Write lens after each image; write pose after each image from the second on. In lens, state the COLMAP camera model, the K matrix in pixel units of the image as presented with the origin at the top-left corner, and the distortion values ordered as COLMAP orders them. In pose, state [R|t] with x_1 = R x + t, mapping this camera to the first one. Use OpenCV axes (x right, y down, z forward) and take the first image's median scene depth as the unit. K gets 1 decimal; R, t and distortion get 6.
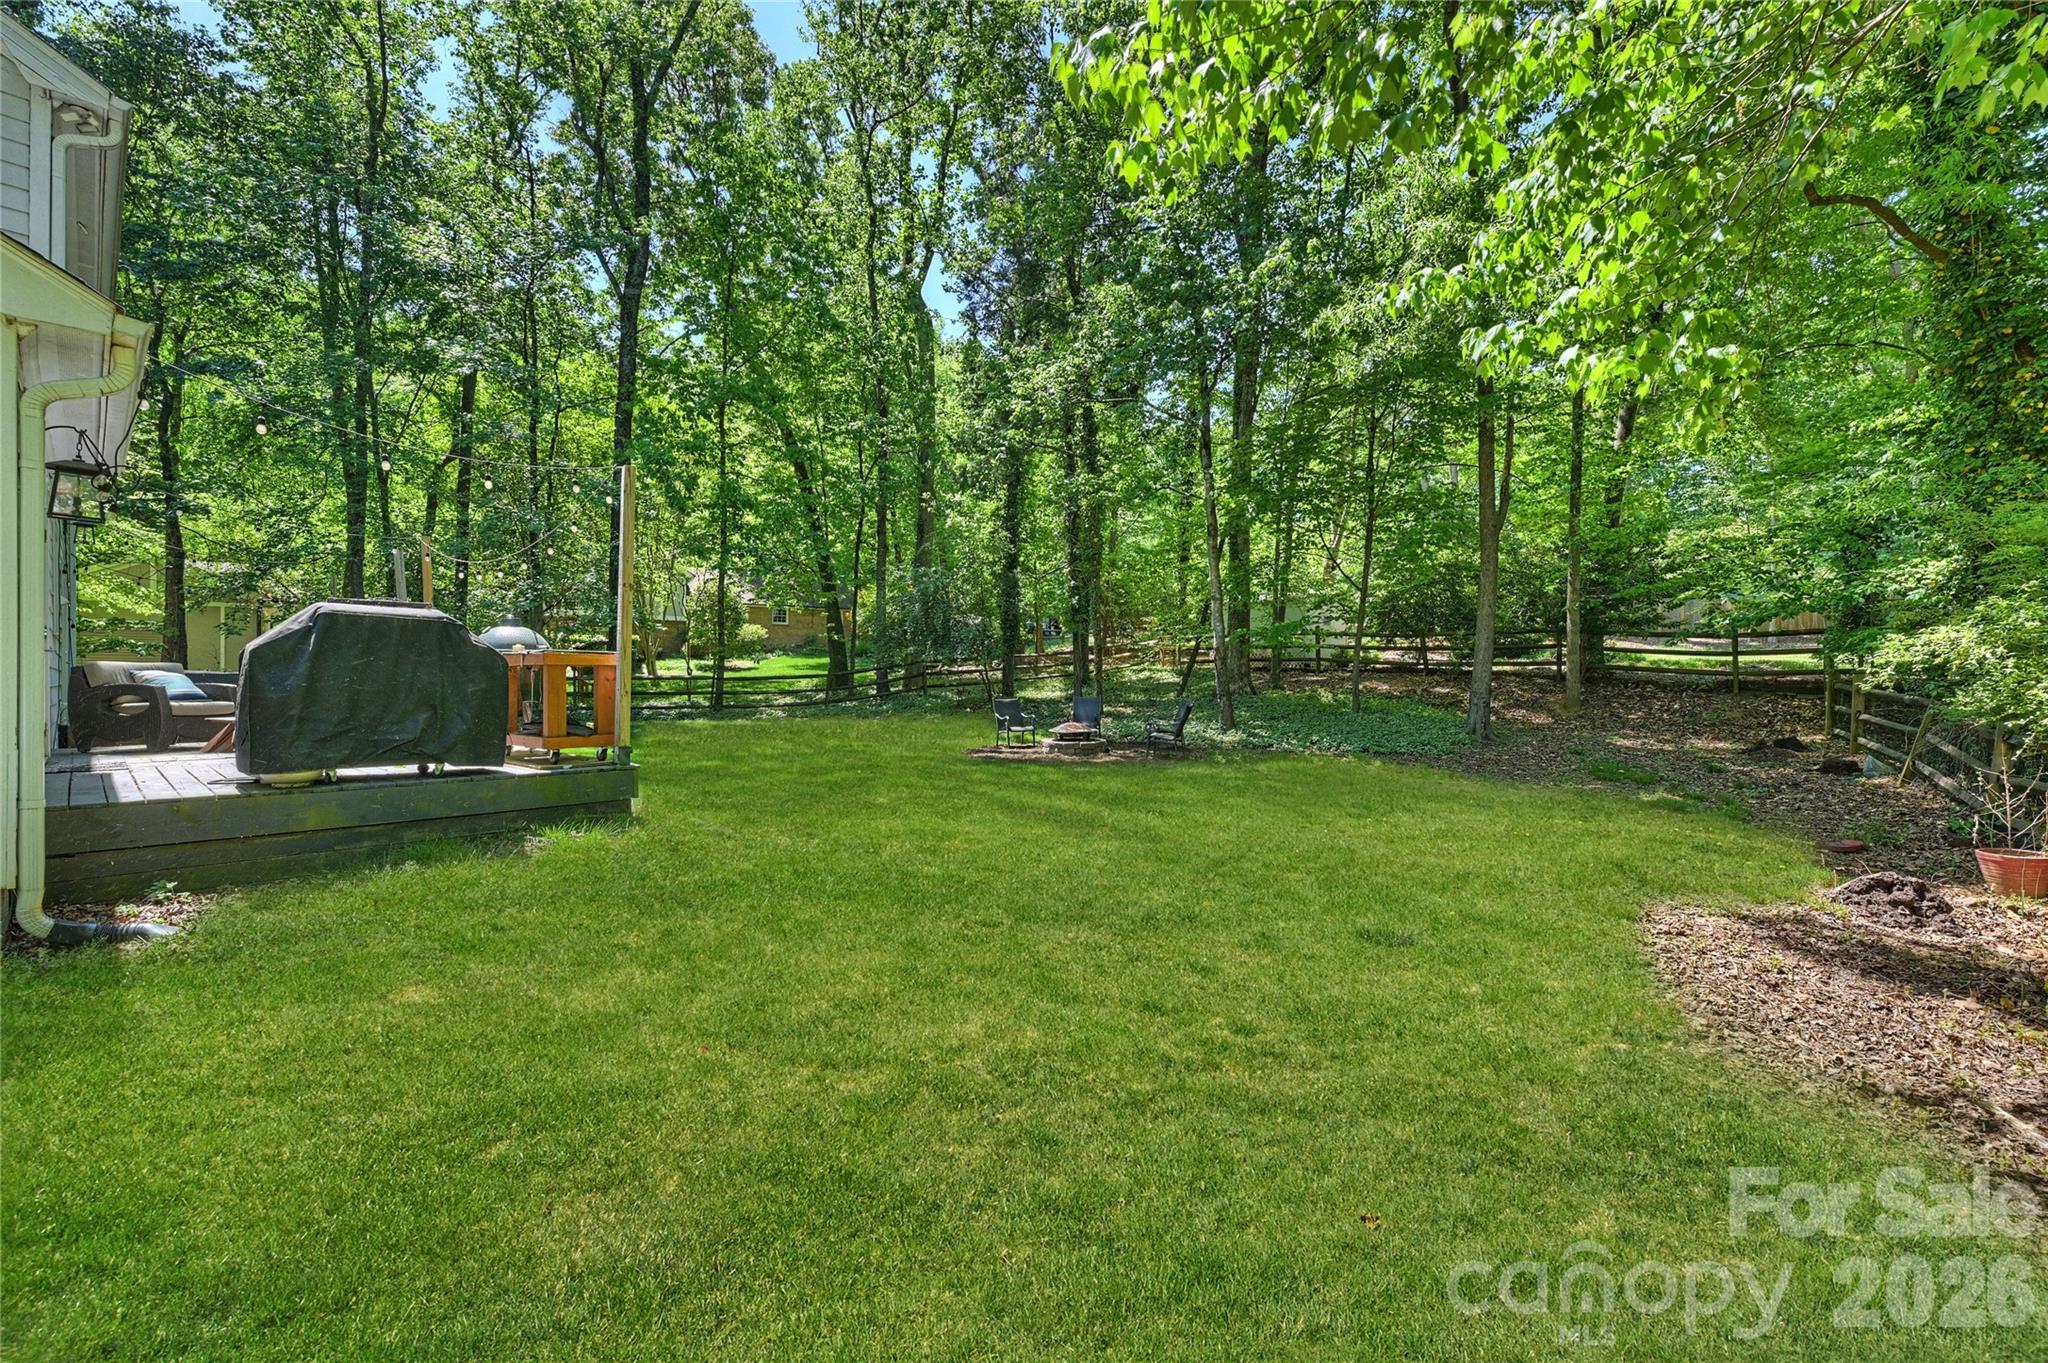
lens RADIAL K [[836.0, 0, 1032.2], [0, 836.0, 681.0], [0, 0, 1]] dist [-0.001229, 0.000761]
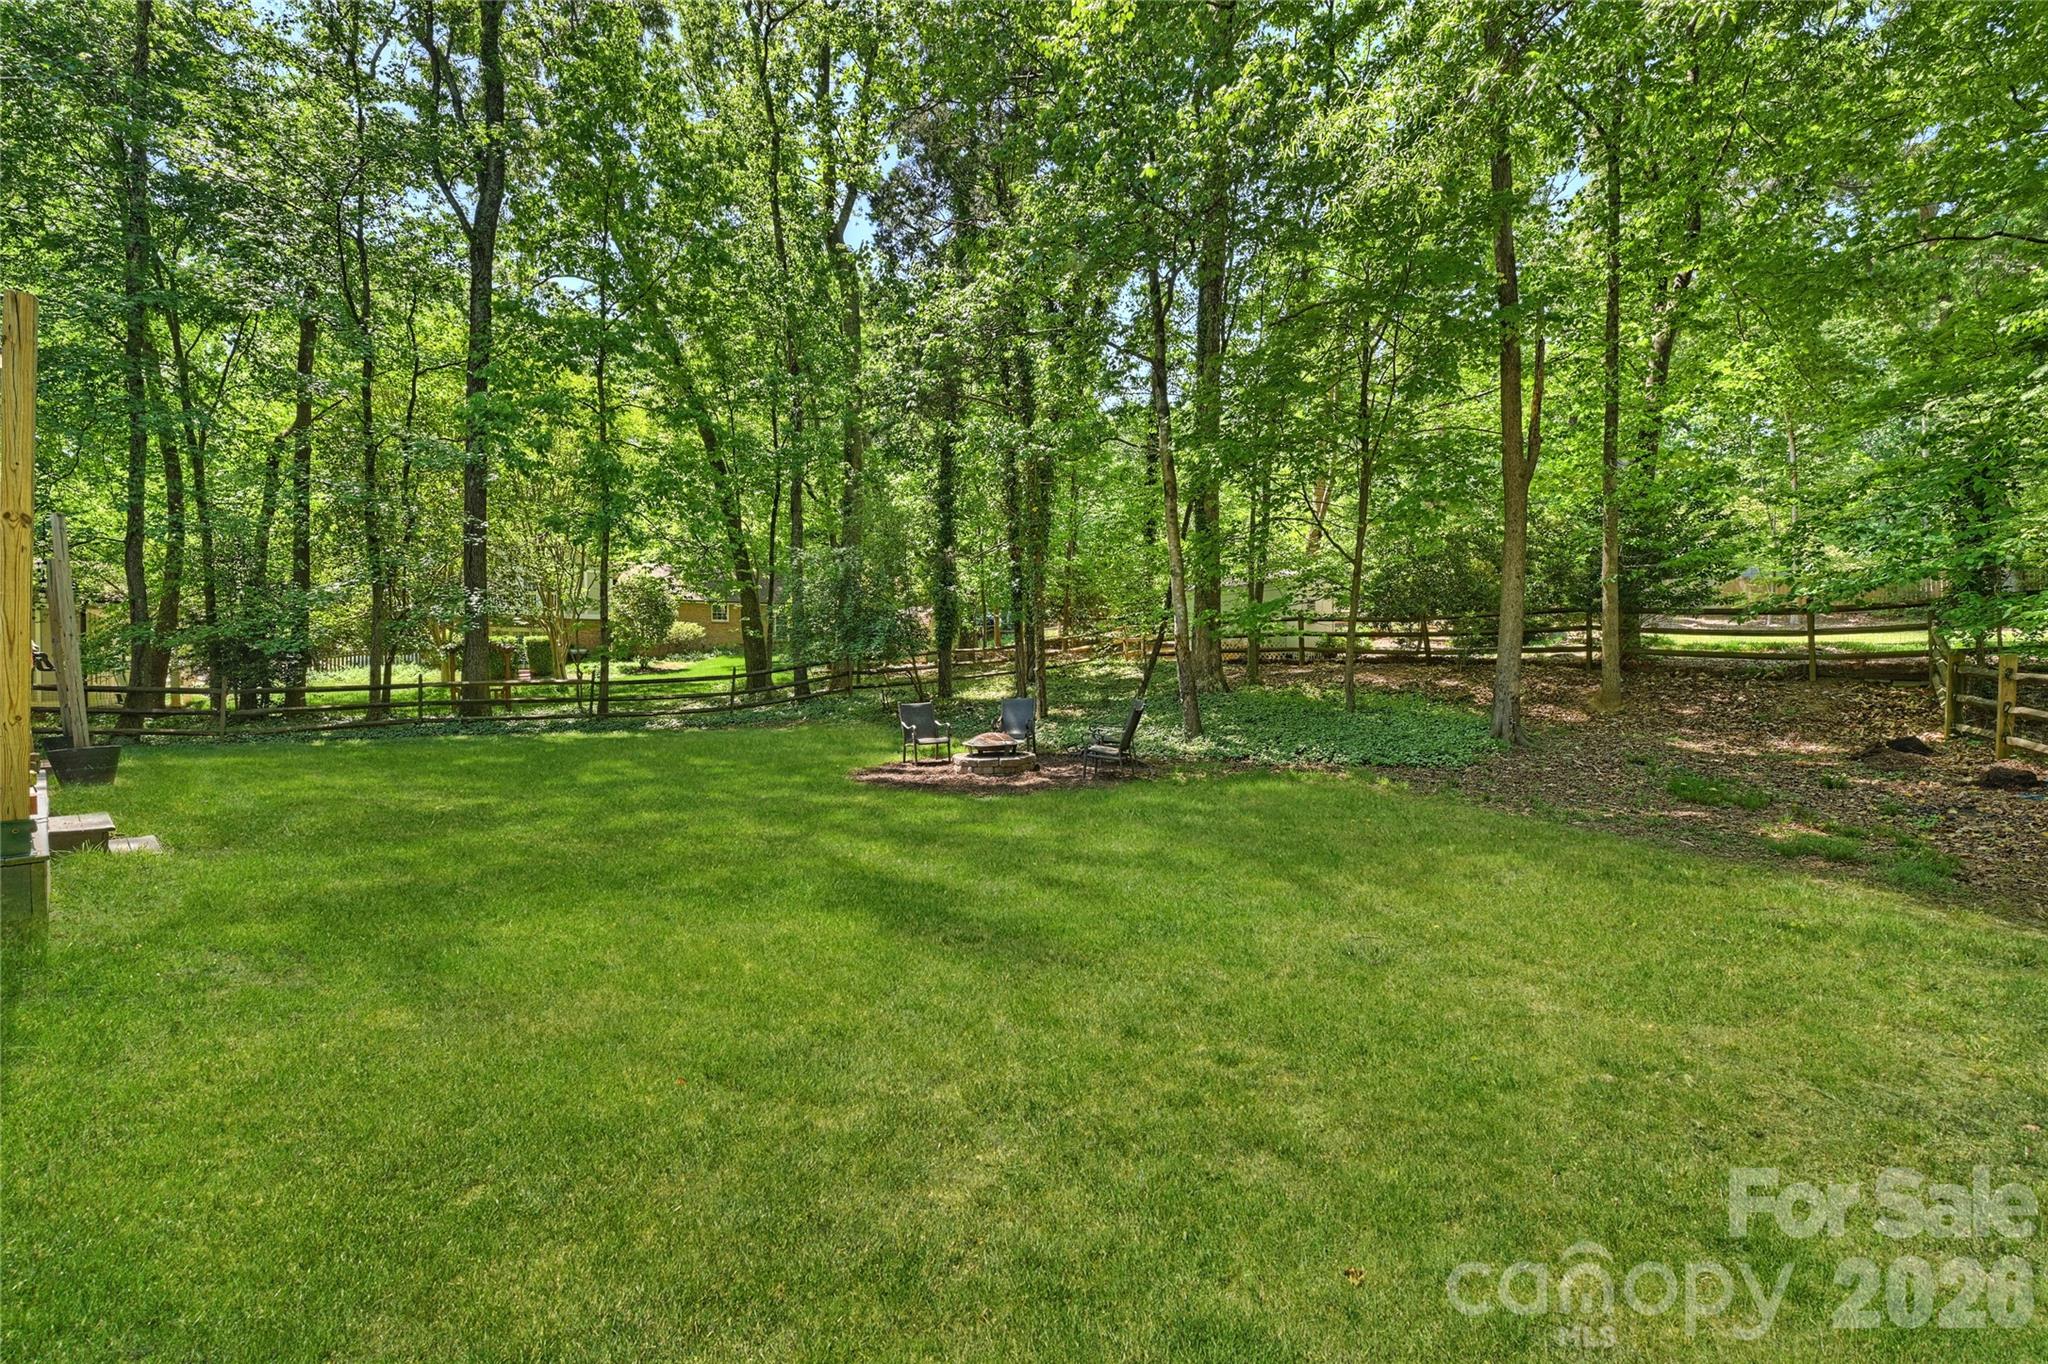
lens RADIAL K [[869.2, 0, 1015.9], [0, 869.2, 676.2], [0, 0, 1]] dist [0.001400, -0.001352]
pose [[0.999784, -0.015835, 0.013452, 0.040771], [0.015869, 0.999871, -0.002443, -0.000417], [-0.013412, 0.002656, 0.999907, 0.127672]]
